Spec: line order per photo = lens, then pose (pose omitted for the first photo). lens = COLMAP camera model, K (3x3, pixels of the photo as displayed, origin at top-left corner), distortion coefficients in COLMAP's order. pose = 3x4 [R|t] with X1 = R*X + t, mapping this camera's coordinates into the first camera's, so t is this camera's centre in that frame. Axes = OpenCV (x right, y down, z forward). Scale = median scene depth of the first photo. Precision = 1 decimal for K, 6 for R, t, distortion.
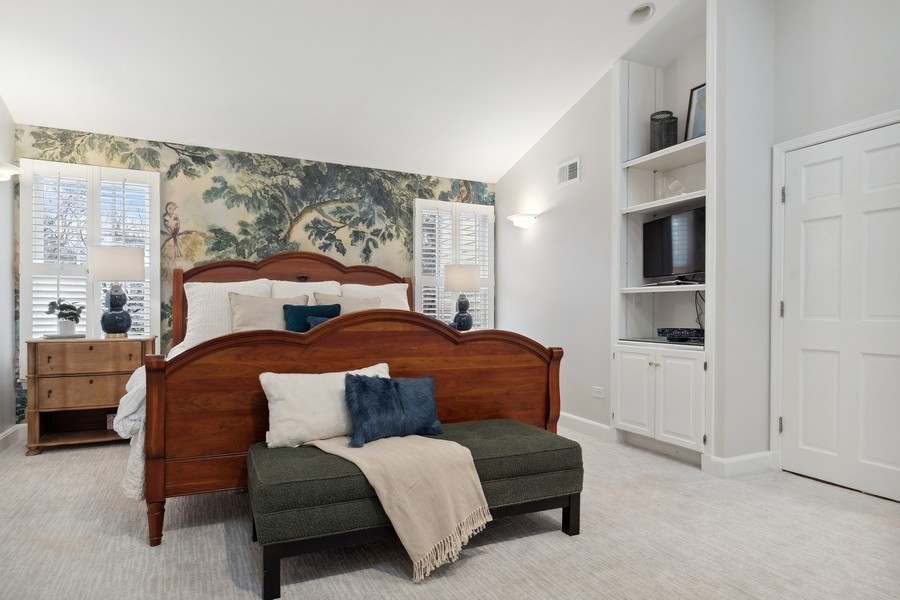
lens RADIAL K [[498.8, 0, 444.5], [0, 498.8, 305.7], [0, 0, 1]] dist [0.006207, -0.006652]
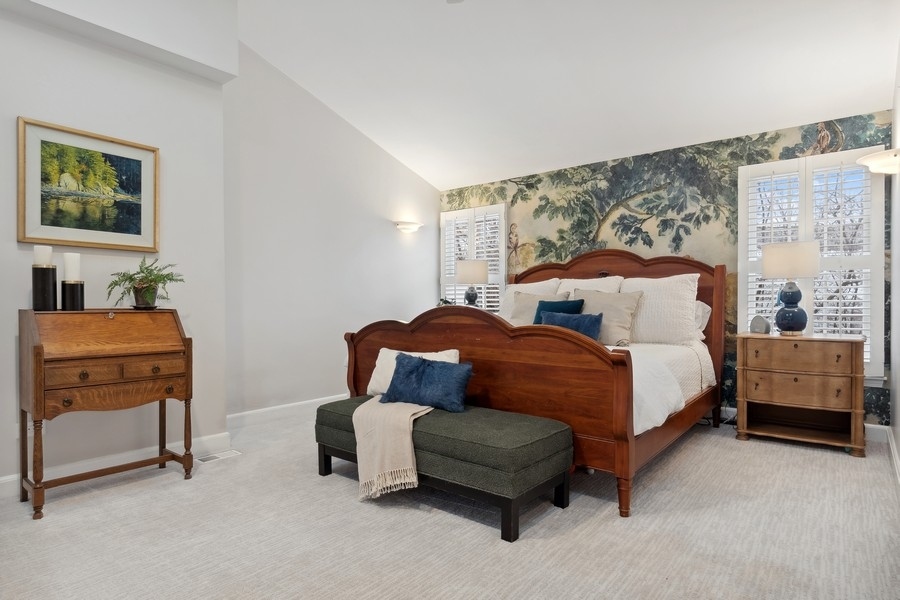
lens RADIAL K [[498.8, 0, 444.2], [0, 498.8, 303.7], [0, 0, 1]] dist [0.006207, -0.006652]
pose [[0.459137, -0.007041, -0.888337, 0.504669], [0.015593, 0.999878, 0.000134, 0.001006], [0.888228, -0.013913, 0.459191, 0.218516]]
